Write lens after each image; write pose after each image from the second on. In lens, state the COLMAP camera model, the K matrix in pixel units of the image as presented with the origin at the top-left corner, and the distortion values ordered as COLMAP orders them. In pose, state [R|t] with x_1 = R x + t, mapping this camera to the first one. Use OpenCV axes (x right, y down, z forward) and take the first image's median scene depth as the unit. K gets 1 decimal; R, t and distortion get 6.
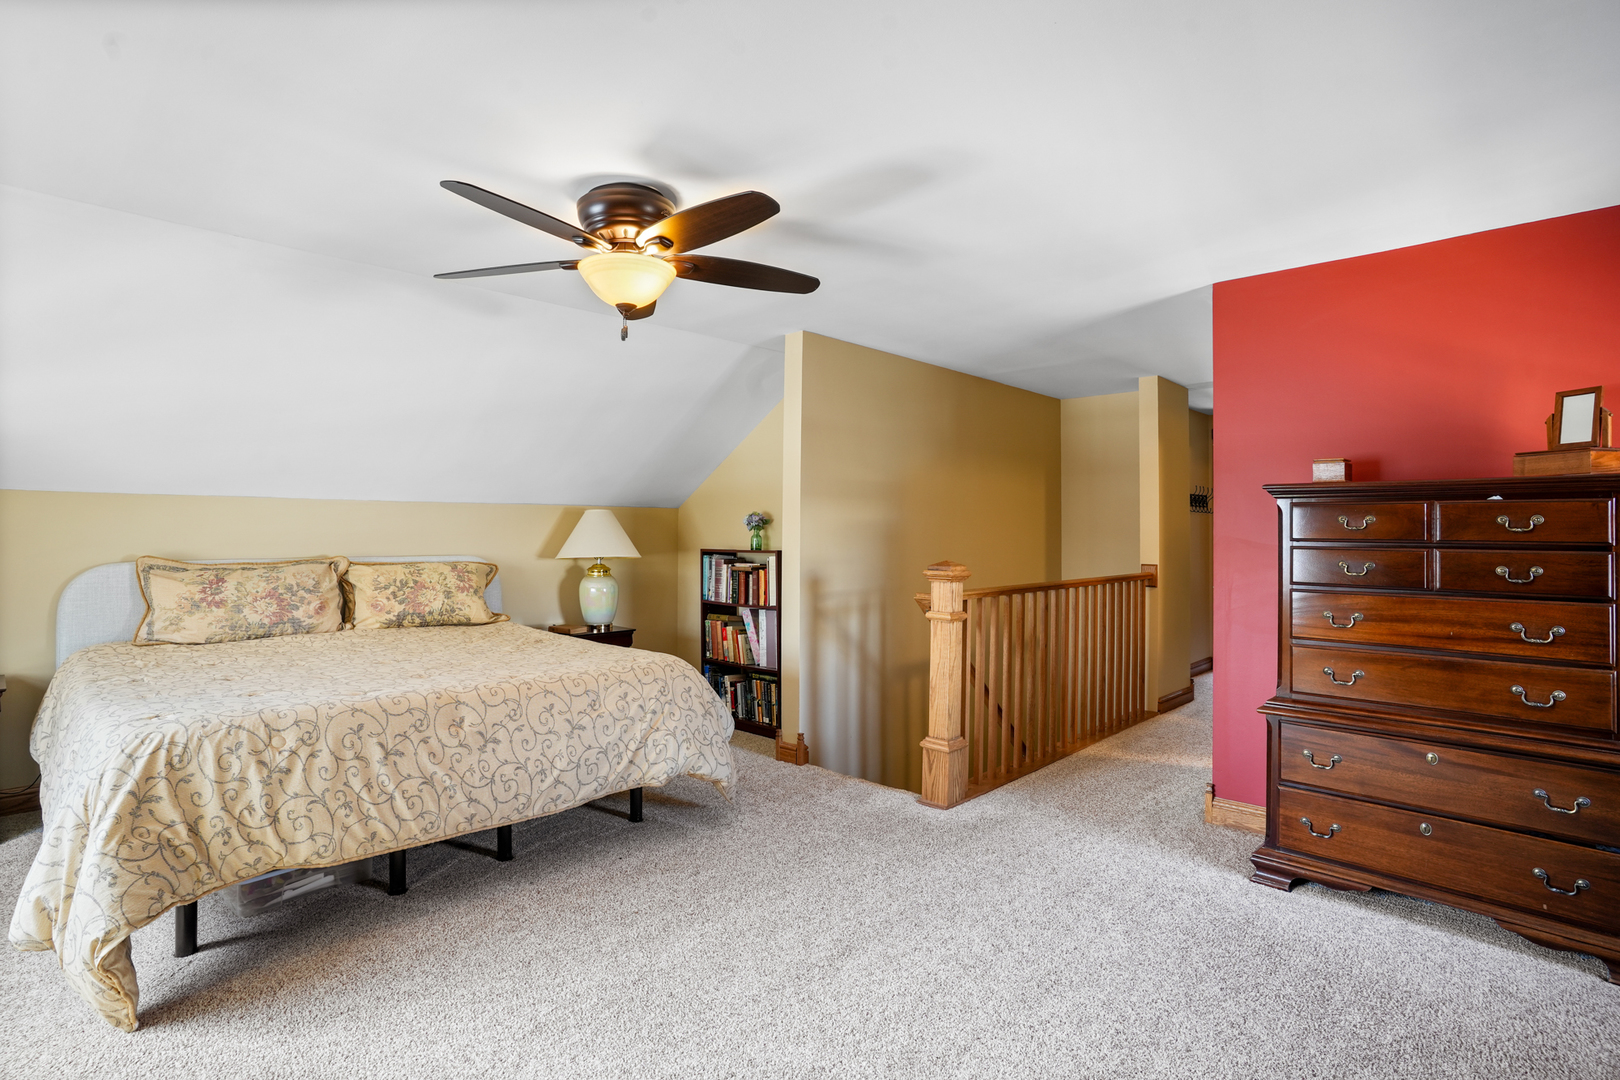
lens RADIAL K [[810.0, 0, 806.6], [0, 810.0, 482.8], [0, 0, 1]] dist [-0.038588, 0.020463]
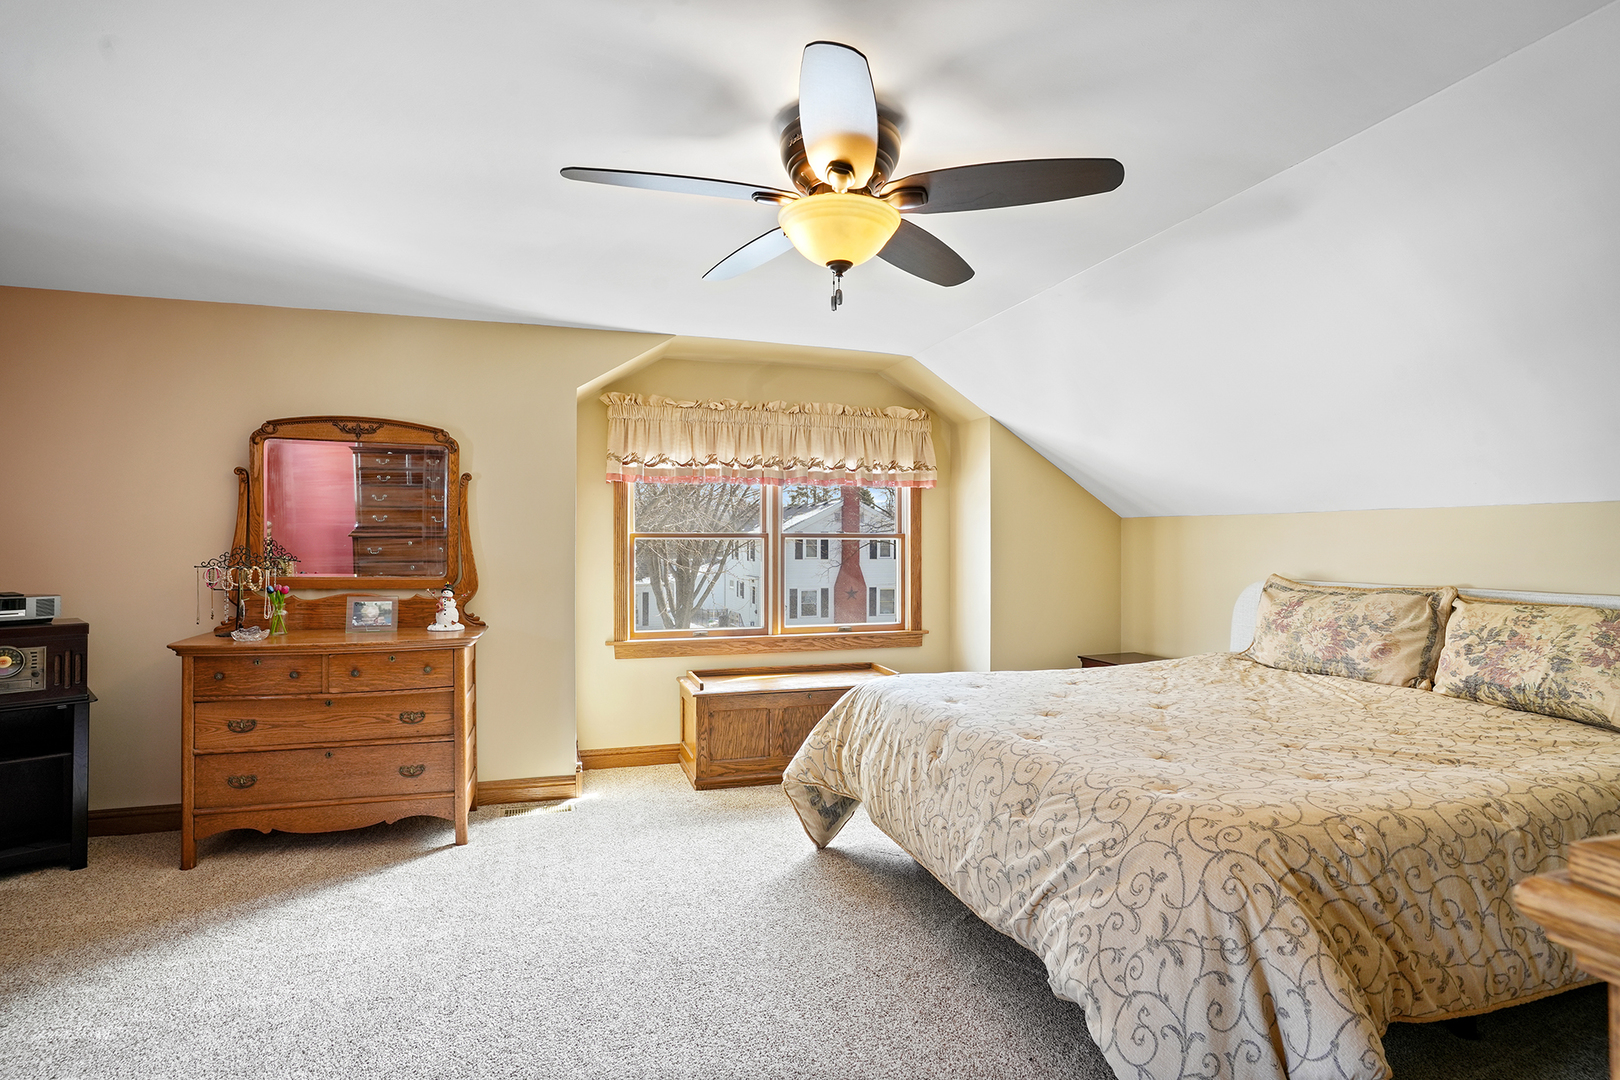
lens RADIAL K [[806.8, 0, 805.6], [0, 806.8, 553.1], [0, 0, 1]] dist [-0.082072, 0.041418]
pose [[-0.464168, 0.004737, -0.885735, 0.331090], [0.045465, 0.998795, -0.018485, 0.056874], [0.884580, -0.048850, -0.463824, 0.943844]]
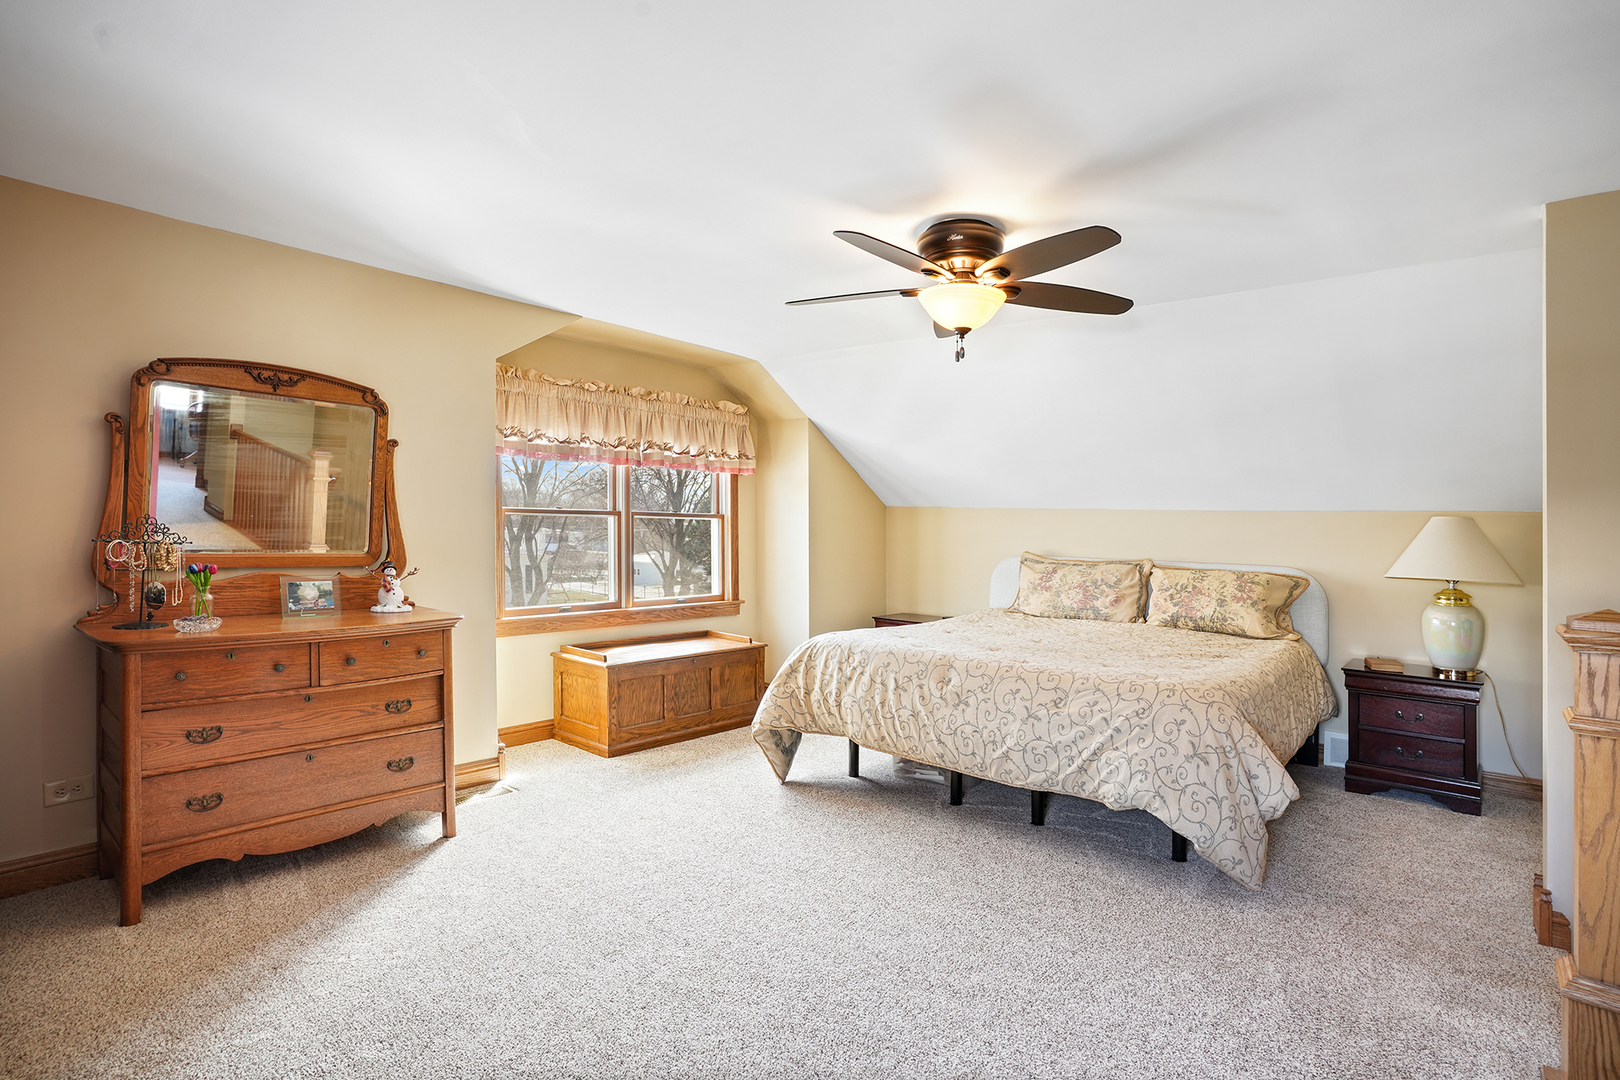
lens RADIAL K [[823.7, 0, 810.0], [0, 823.7, 519.7], [0, 0, 1]] dist [-0.067185, 0.030447]
pose [[0.081712, -0.008857, -0.996617, 0.615080], [0.031895, 0.999472, -0.006267, 0.031283], [0.996145, -0.031275, 0.081952, 0.494545]]
